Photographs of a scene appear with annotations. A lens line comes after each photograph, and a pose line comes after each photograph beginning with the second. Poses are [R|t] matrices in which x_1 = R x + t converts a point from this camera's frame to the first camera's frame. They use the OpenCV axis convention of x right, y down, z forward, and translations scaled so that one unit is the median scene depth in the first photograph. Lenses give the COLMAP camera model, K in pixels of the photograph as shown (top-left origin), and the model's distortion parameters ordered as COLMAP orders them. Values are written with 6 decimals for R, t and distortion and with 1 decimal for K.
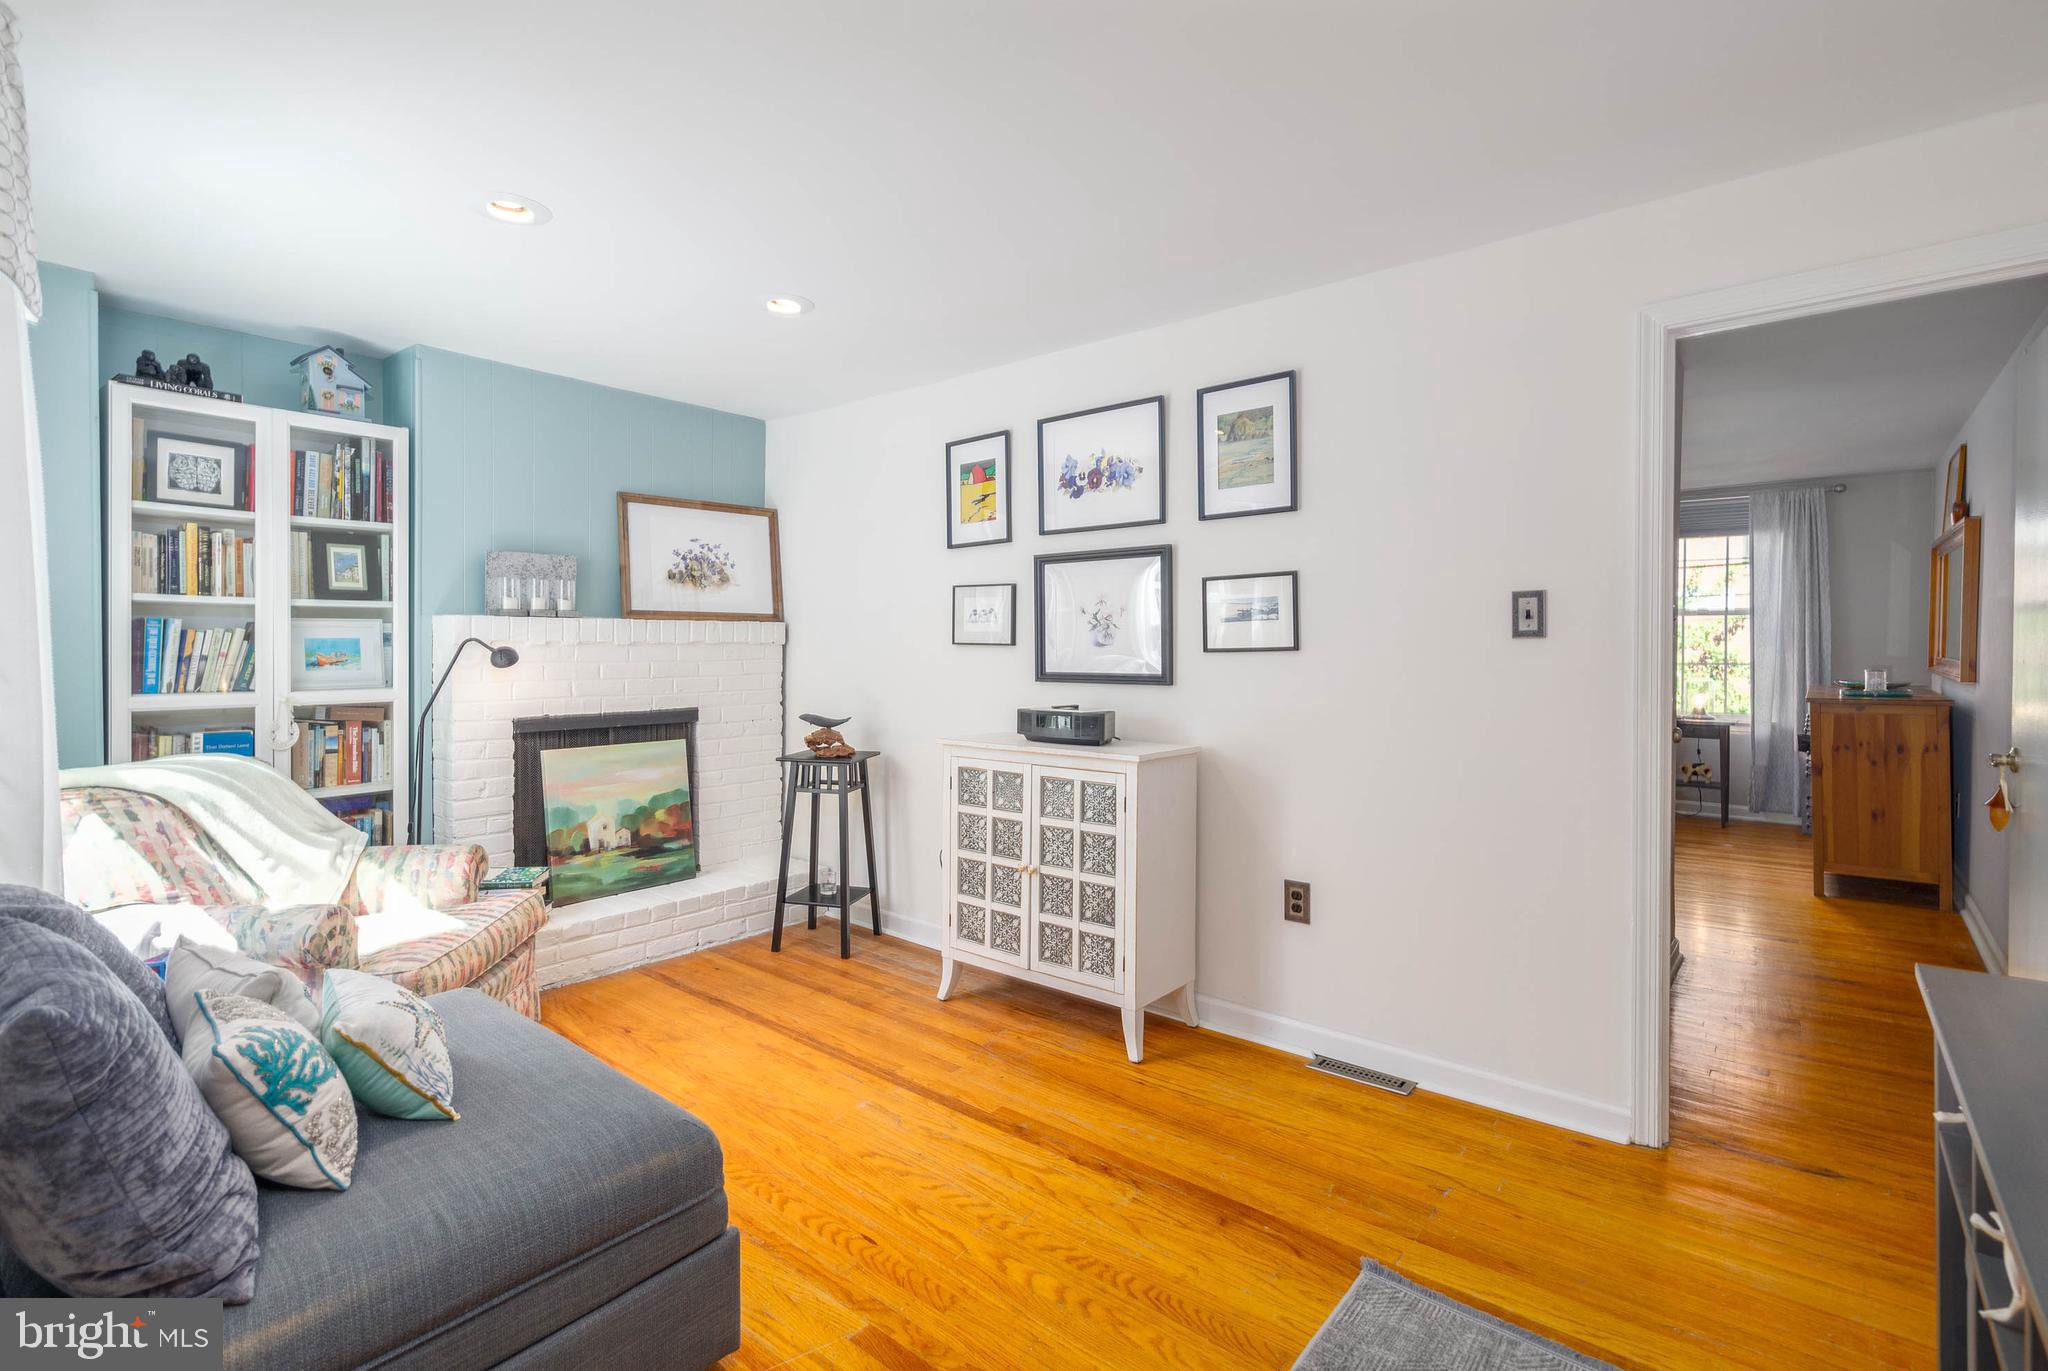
lens RADIAL K [[945.6, 0, 1025.8], [0, 945.6, 651.5], [0, 0, 1]] dist [-0.003286, -0.000275]
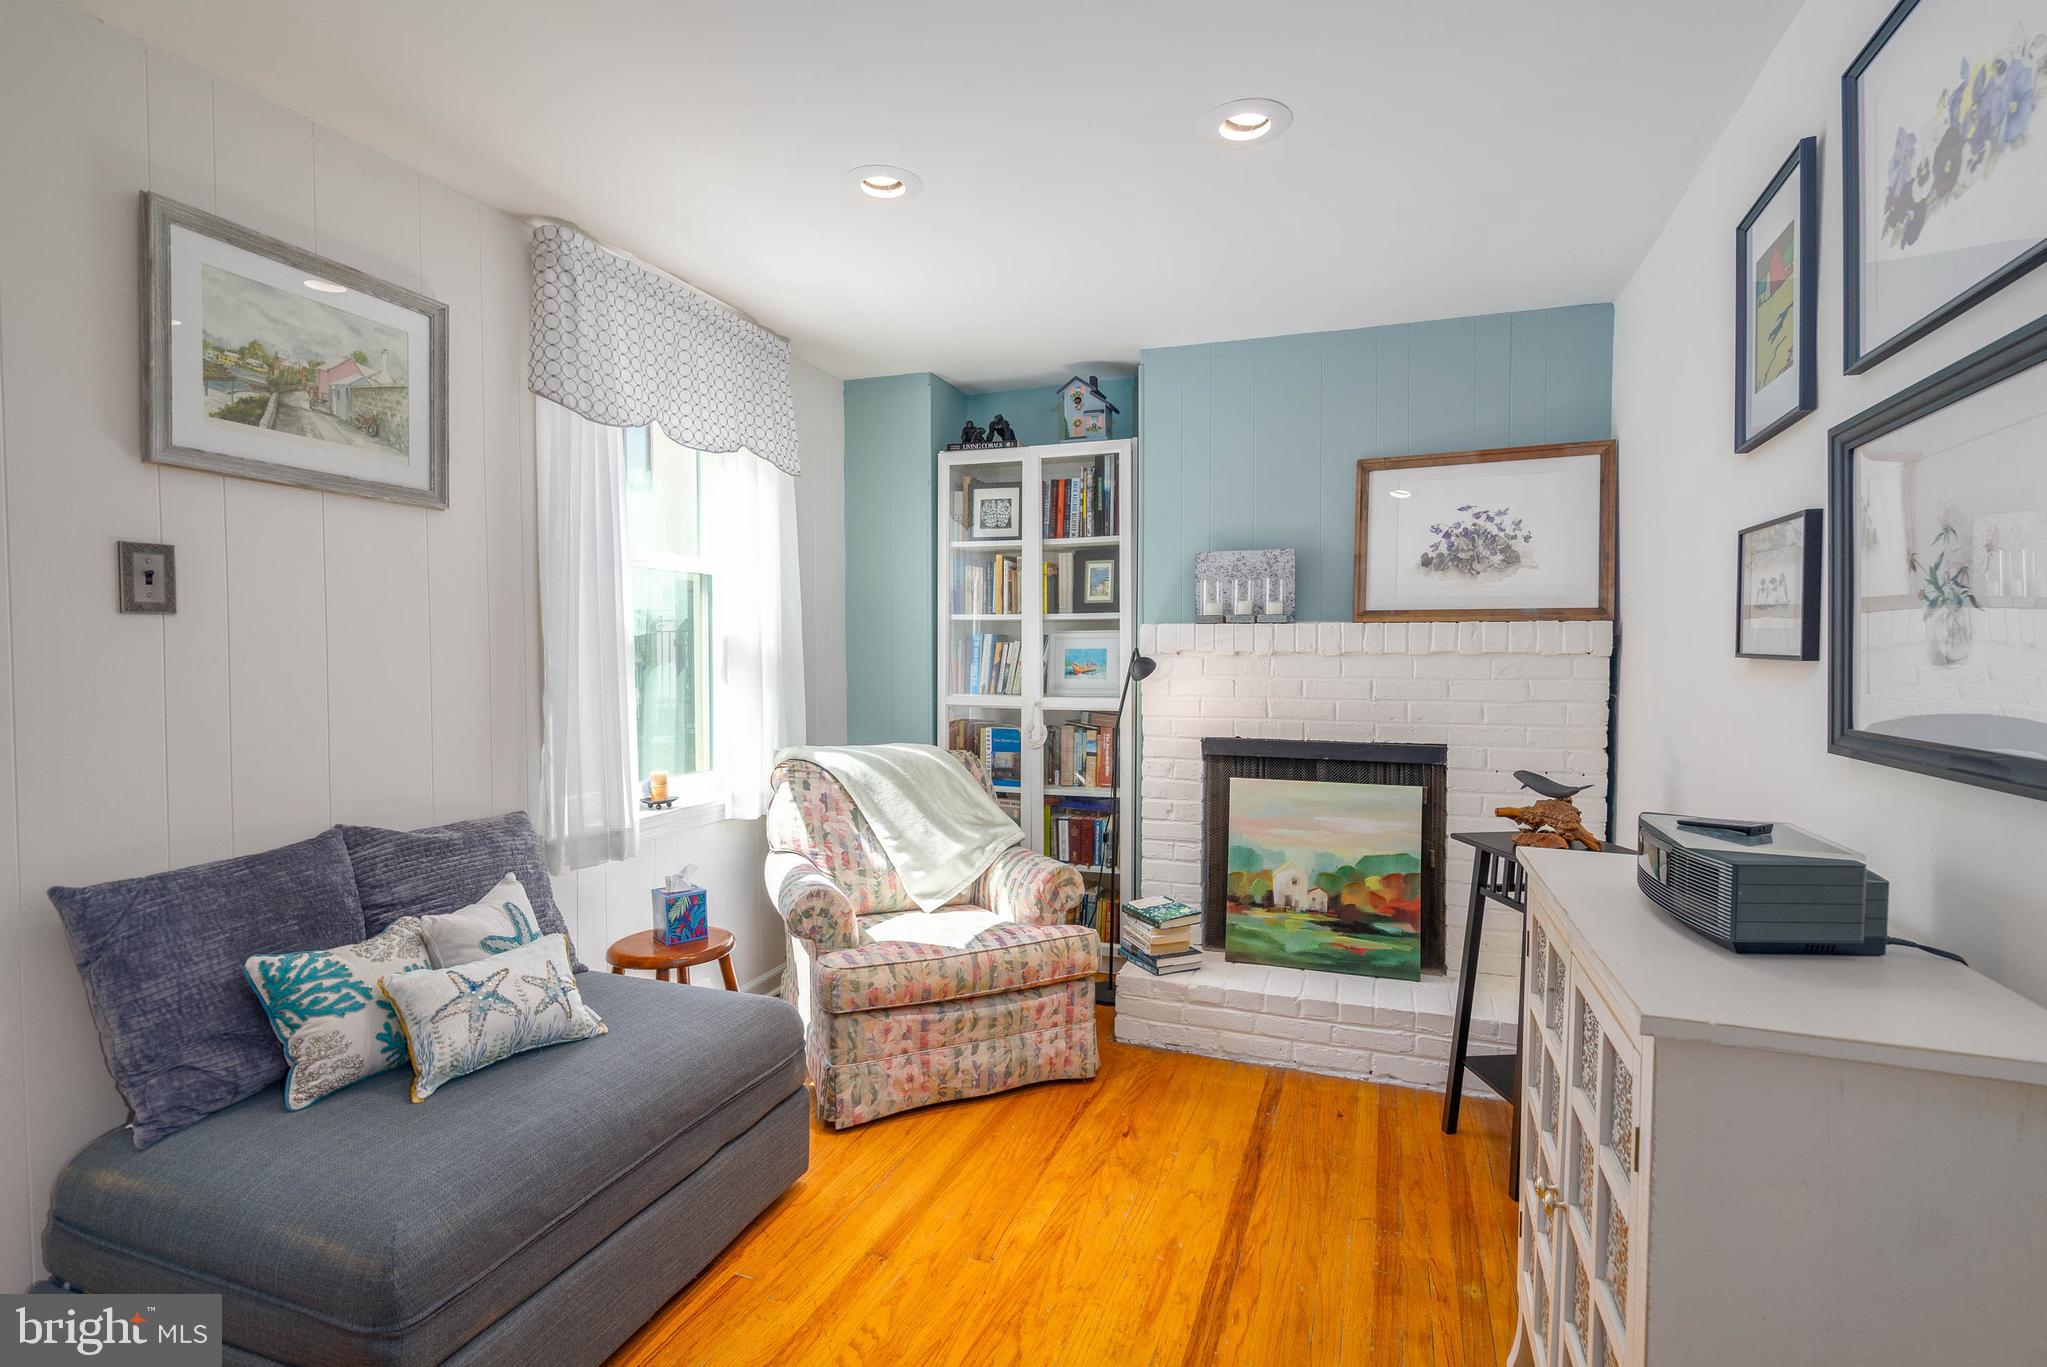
lens RADIAL K [[966.8, 0, 1028.4], [0, 966.8, 674.6], [0, 0, 1]] dist [-0.009377, 0.000414]
pose [[0.337284, 0.020715, -0.941175, 0.269937], [-0.009284, 0.999782, 0.018678, -0.004443], [0.941357, 0.002438, 0.337403, 0.547191]]
